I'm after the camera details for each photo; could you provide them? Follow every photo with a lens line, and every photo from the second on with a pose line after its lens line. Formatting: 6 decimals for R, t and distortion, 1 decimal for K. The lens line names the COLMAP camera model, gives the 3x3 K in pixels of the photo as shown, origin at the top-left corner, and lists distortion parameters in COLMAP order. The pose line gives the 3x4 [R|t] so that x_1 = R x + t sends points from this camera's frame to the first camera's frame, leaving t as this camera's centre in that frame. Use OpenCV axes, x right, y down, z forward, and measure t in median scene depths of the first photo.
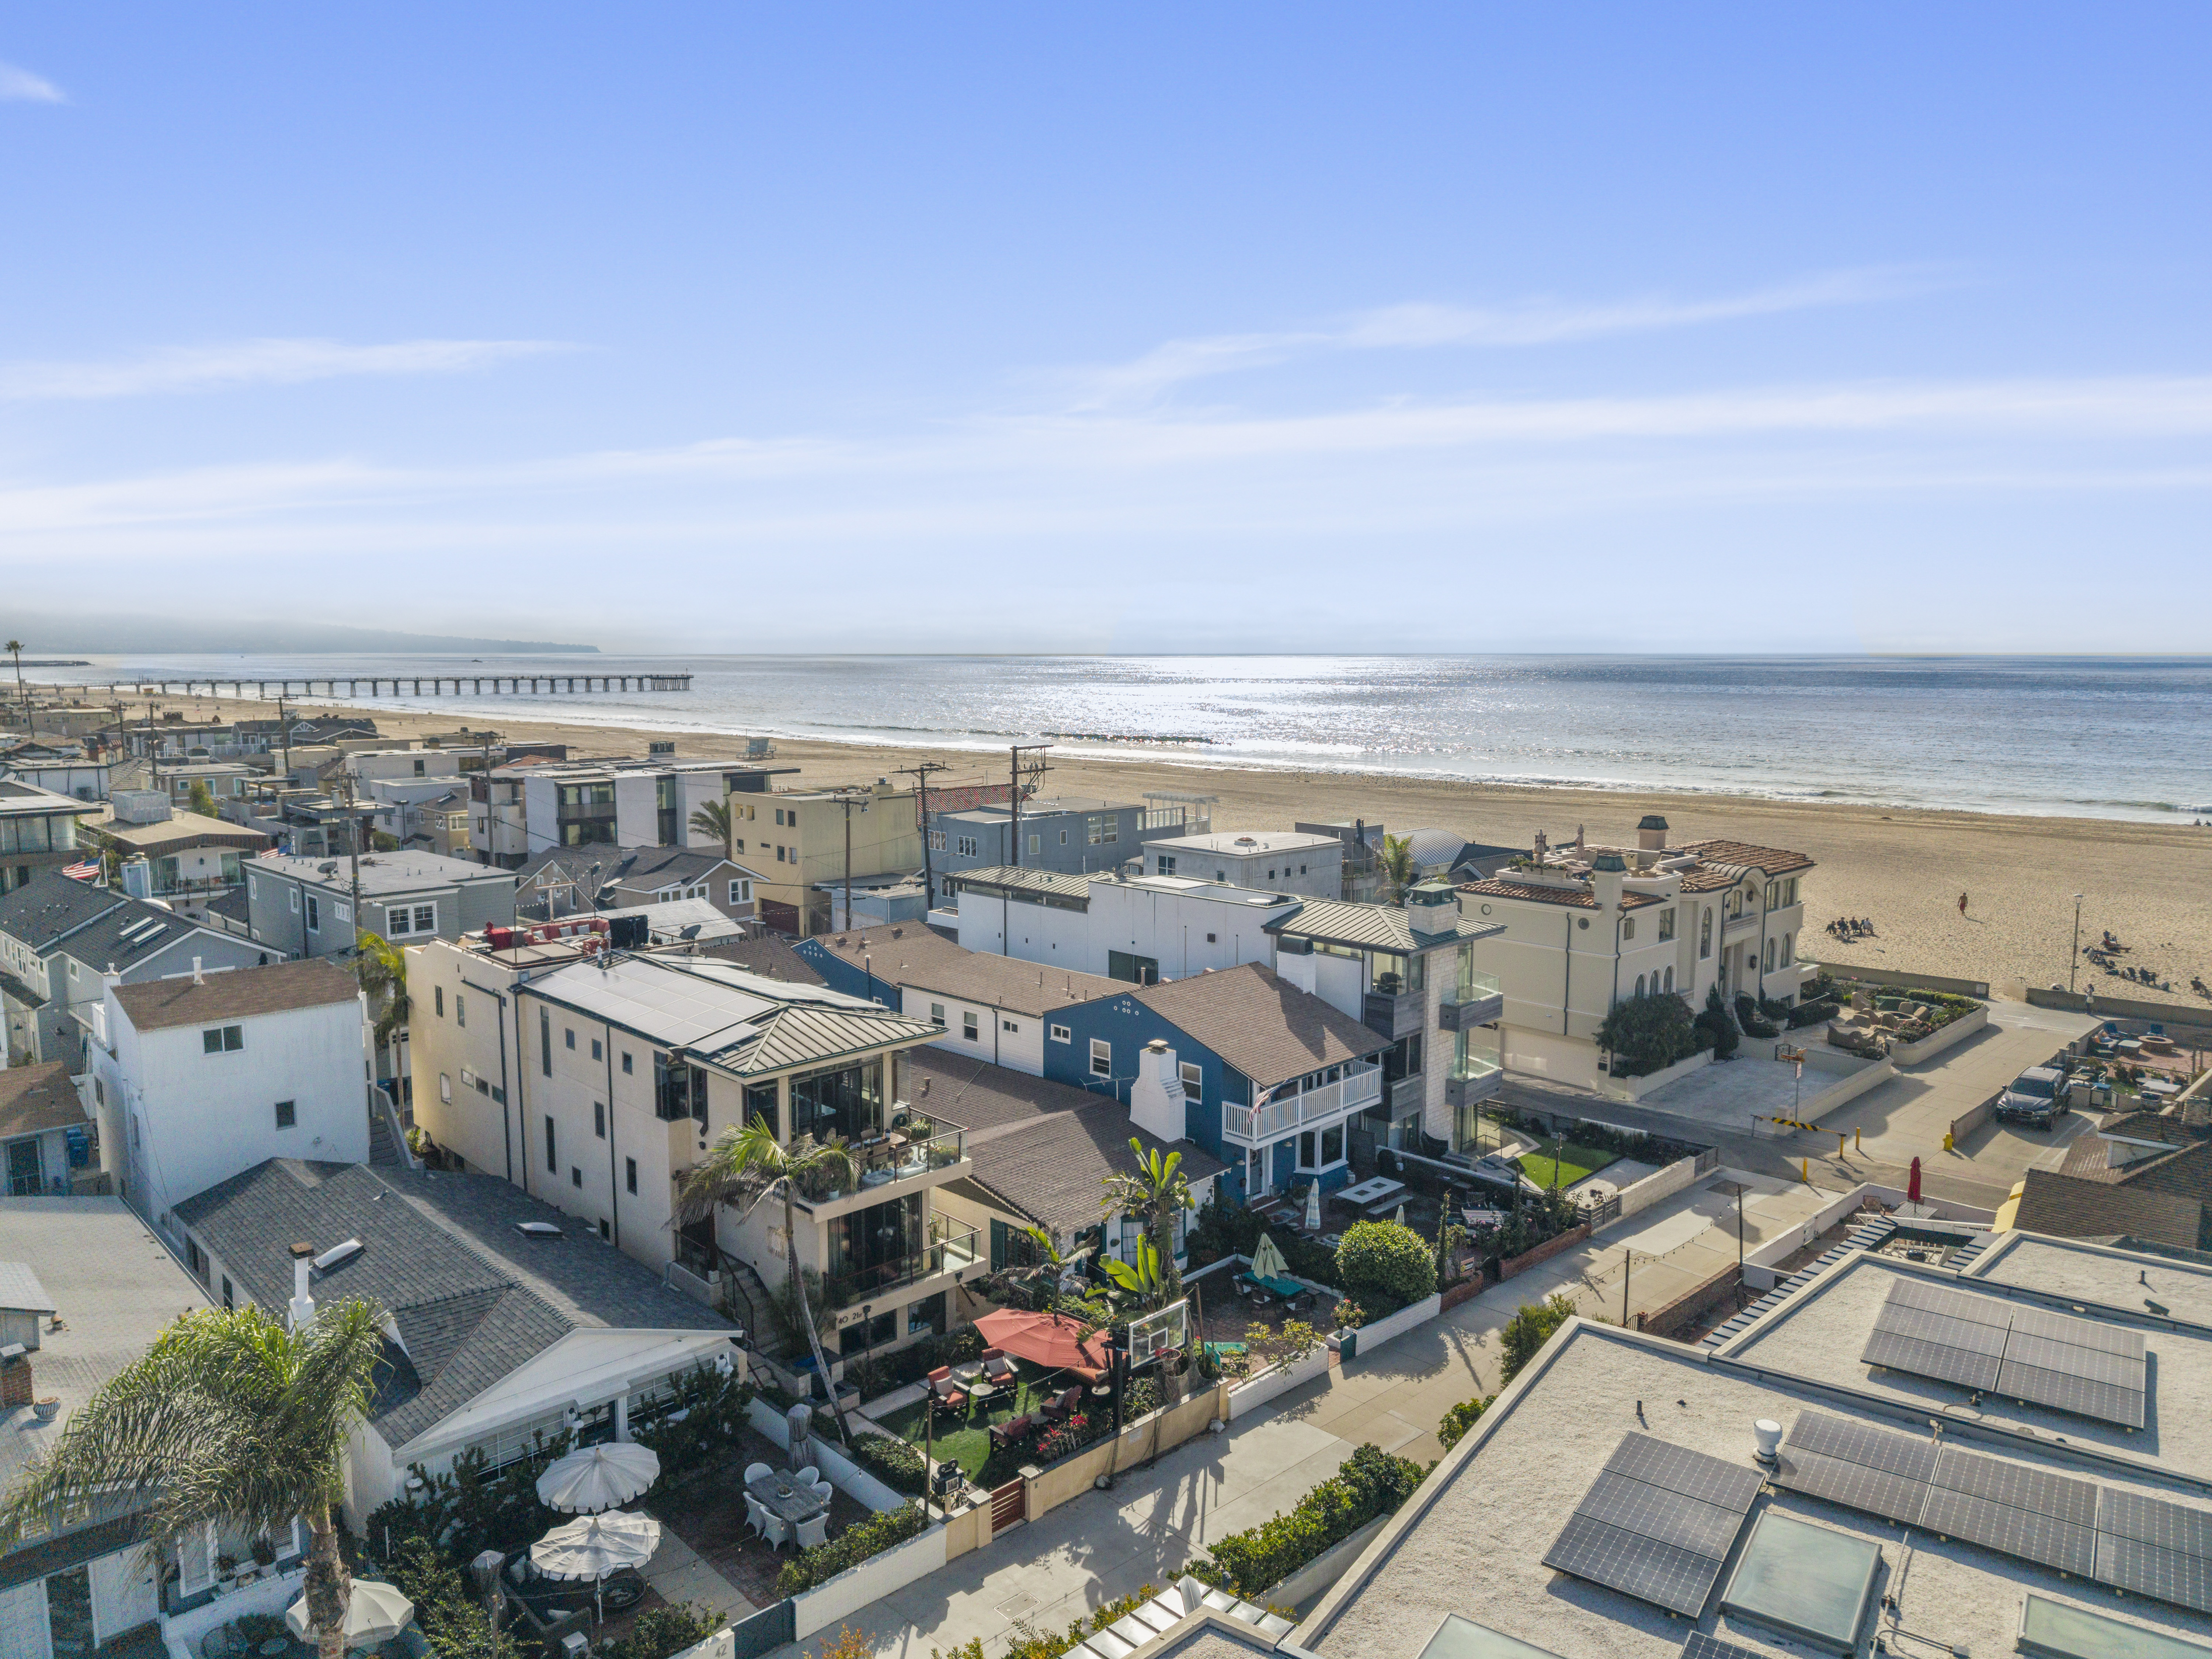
lens RADIAL K [[1515.4, 0, 1092.6], [0, 1515.4, 844.2], [0, 0, 1]] dist [0.031850, -0.006899]
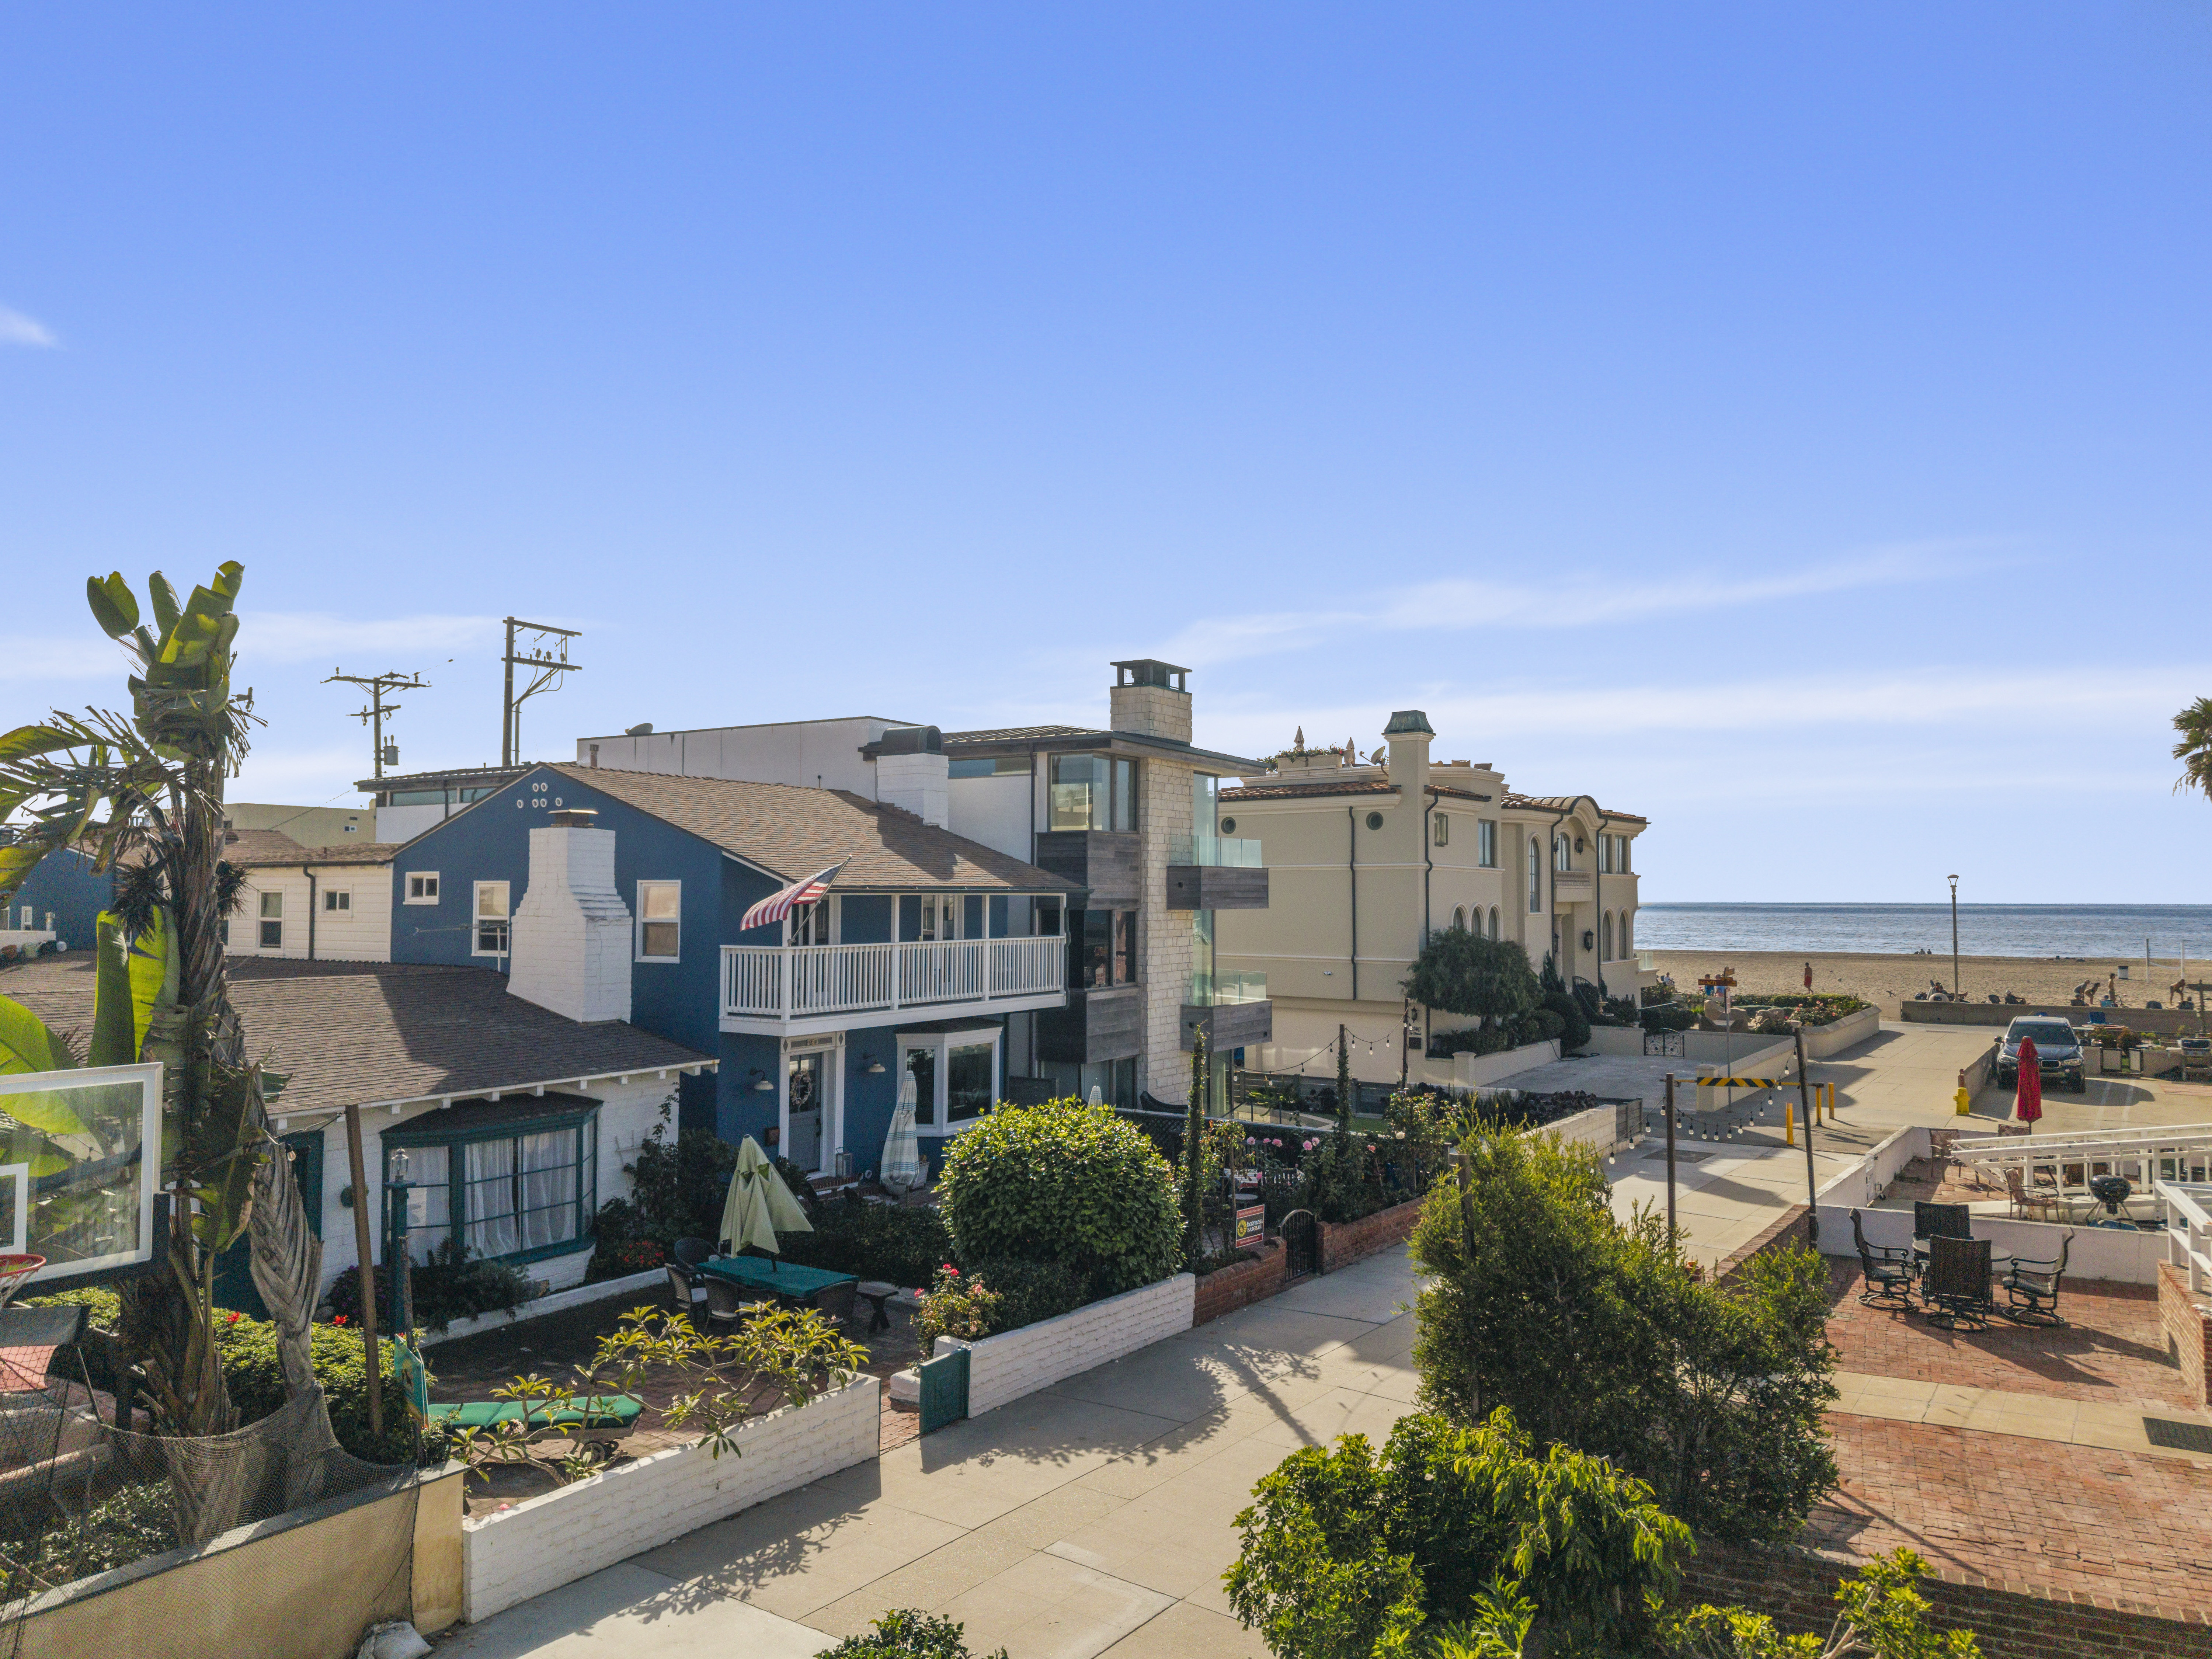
lens RADIAL K [[1515.4, 0, 1092.6], [0, 1515.4, 844.2], [0, 0, 1]] dist [0.031850, -0.006899]
pose [[0.982172, 0.010047, 0.187715, 0.106051], [0.021810, 0.985736, -0.166878, 0.210333], [-0.186714, 0.167997, 0.967944, 0.503593]]
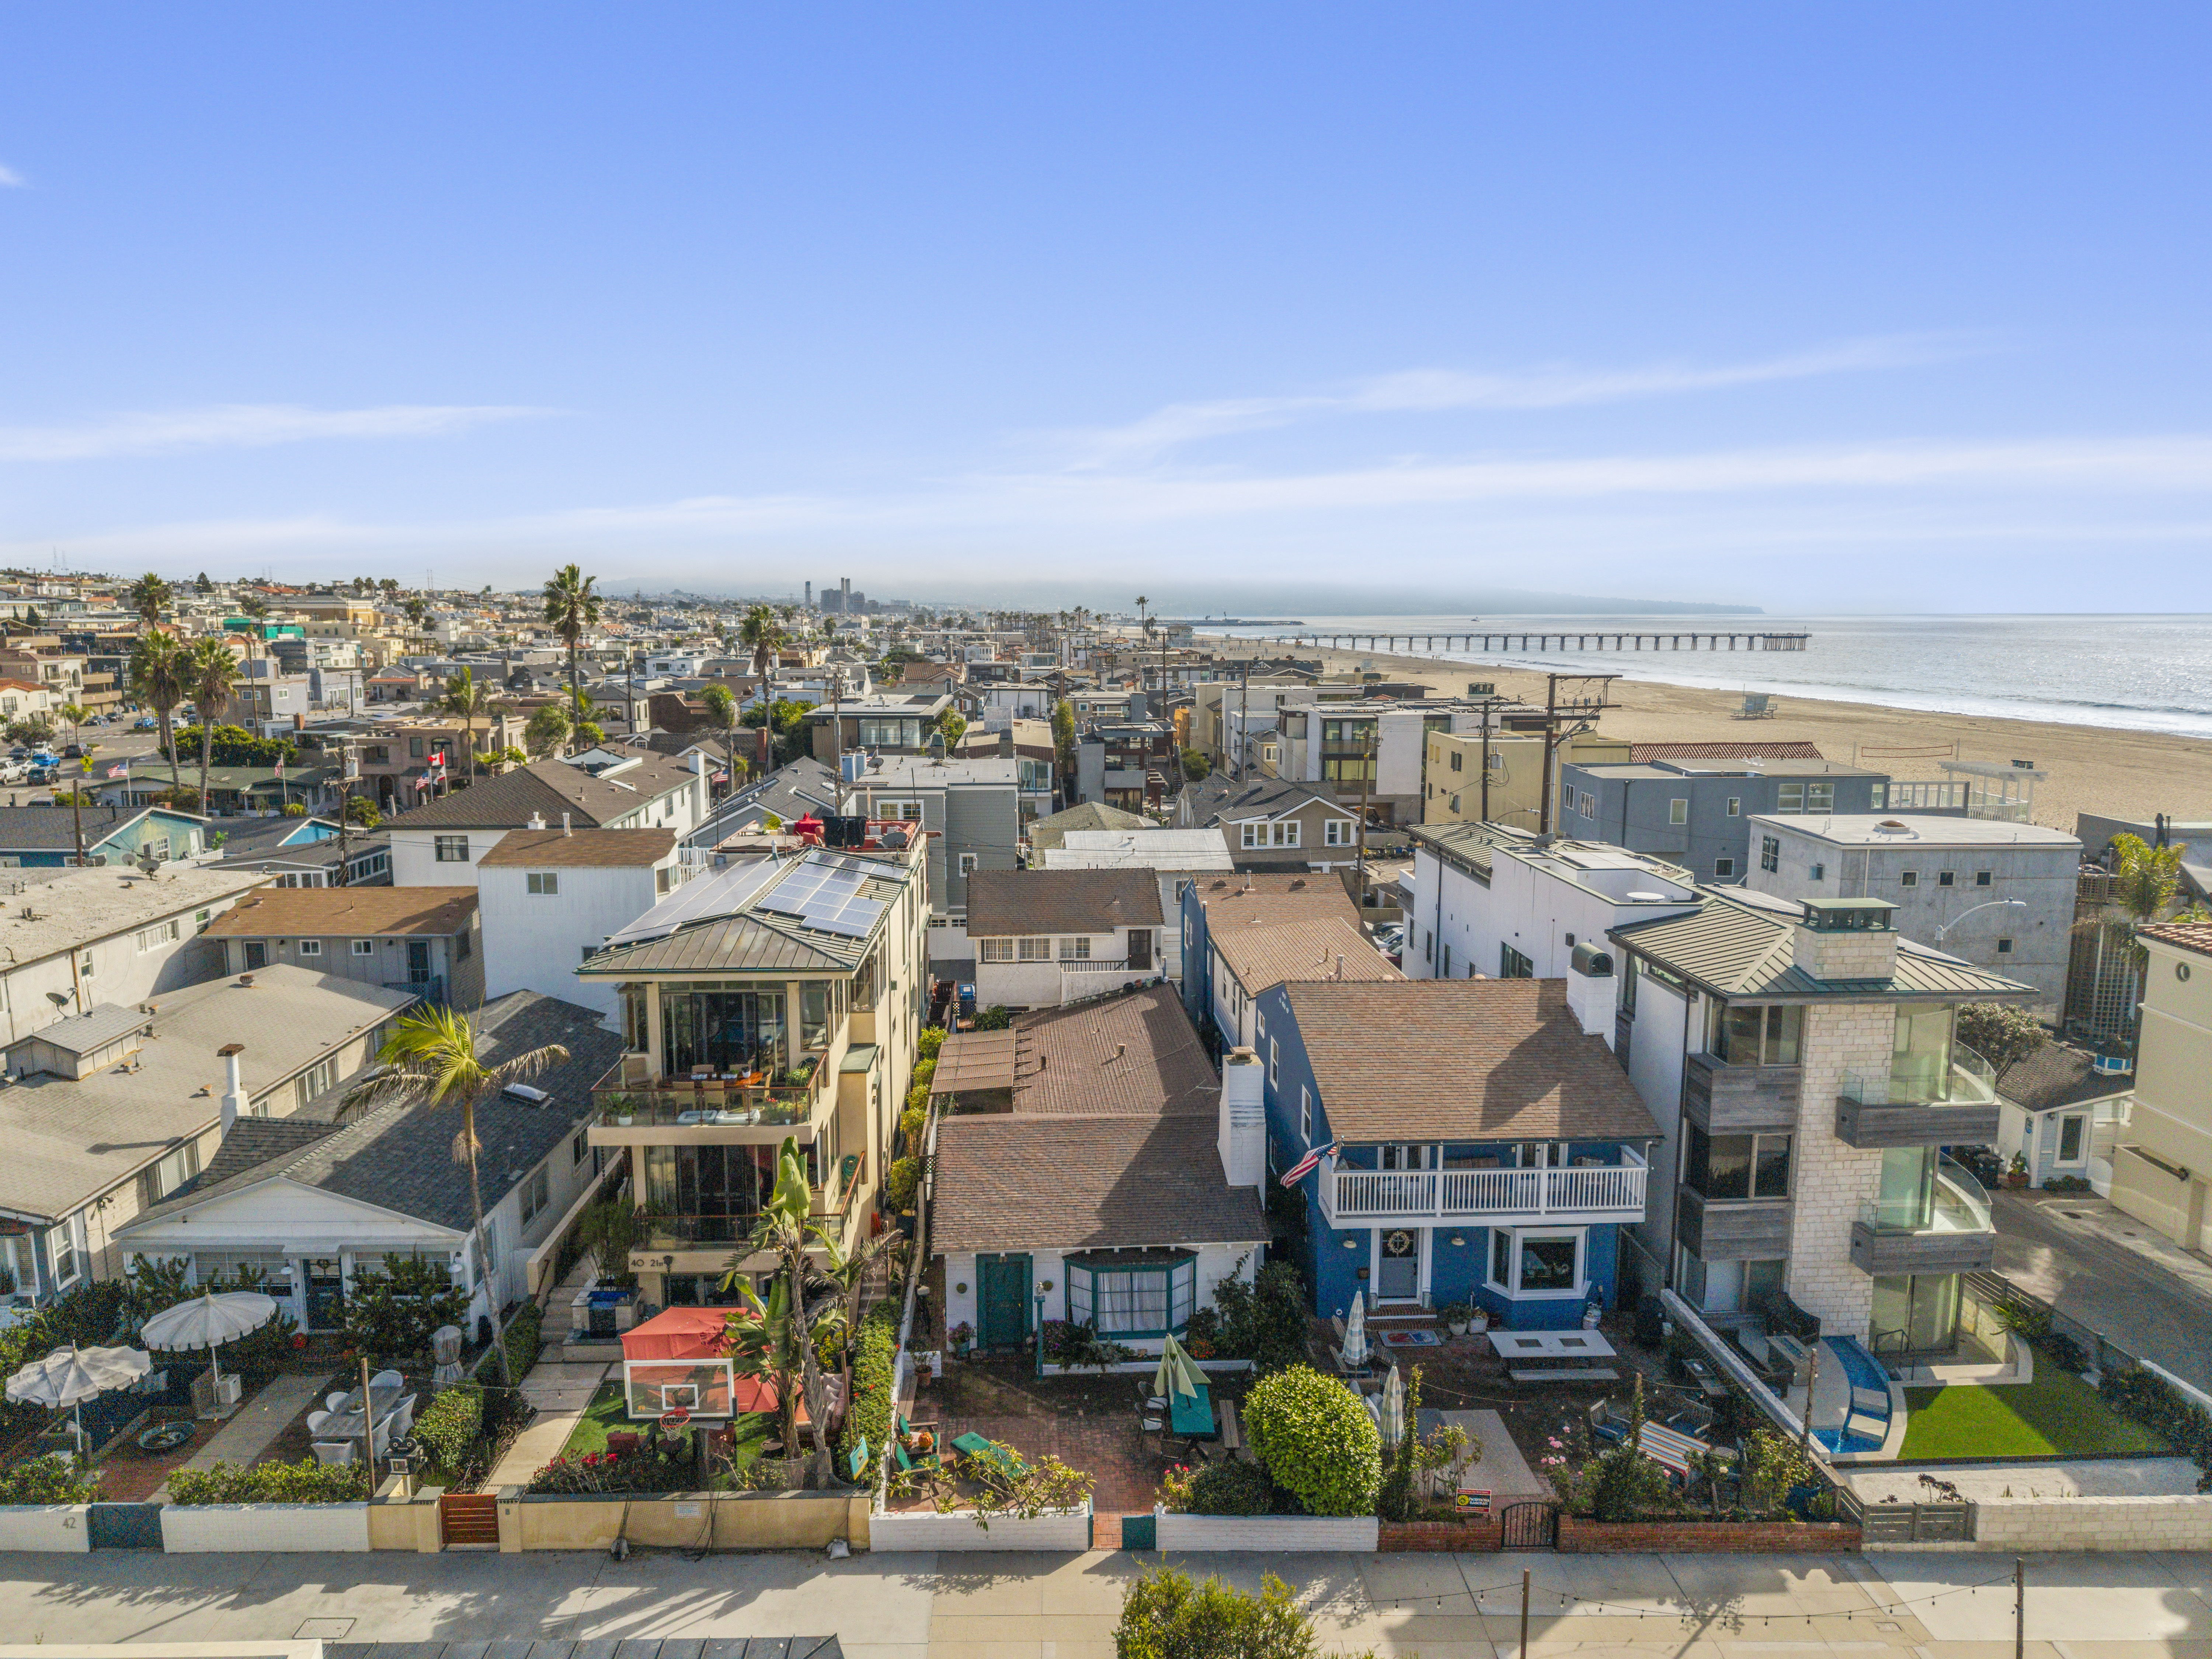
lens RADIAL K [[1491.2, 0, 1070.1], [0, 1491.2, 862.9], [0, 0, 1]] dist [0.026296, -0.003948]
pose [[0.730700, 0.110994, -0.673615, 0.435437], [-0.085212, 0.993807, 0.071320, -0.002548], [0.677359, 0.005287, 0.735633, 0.391647]]
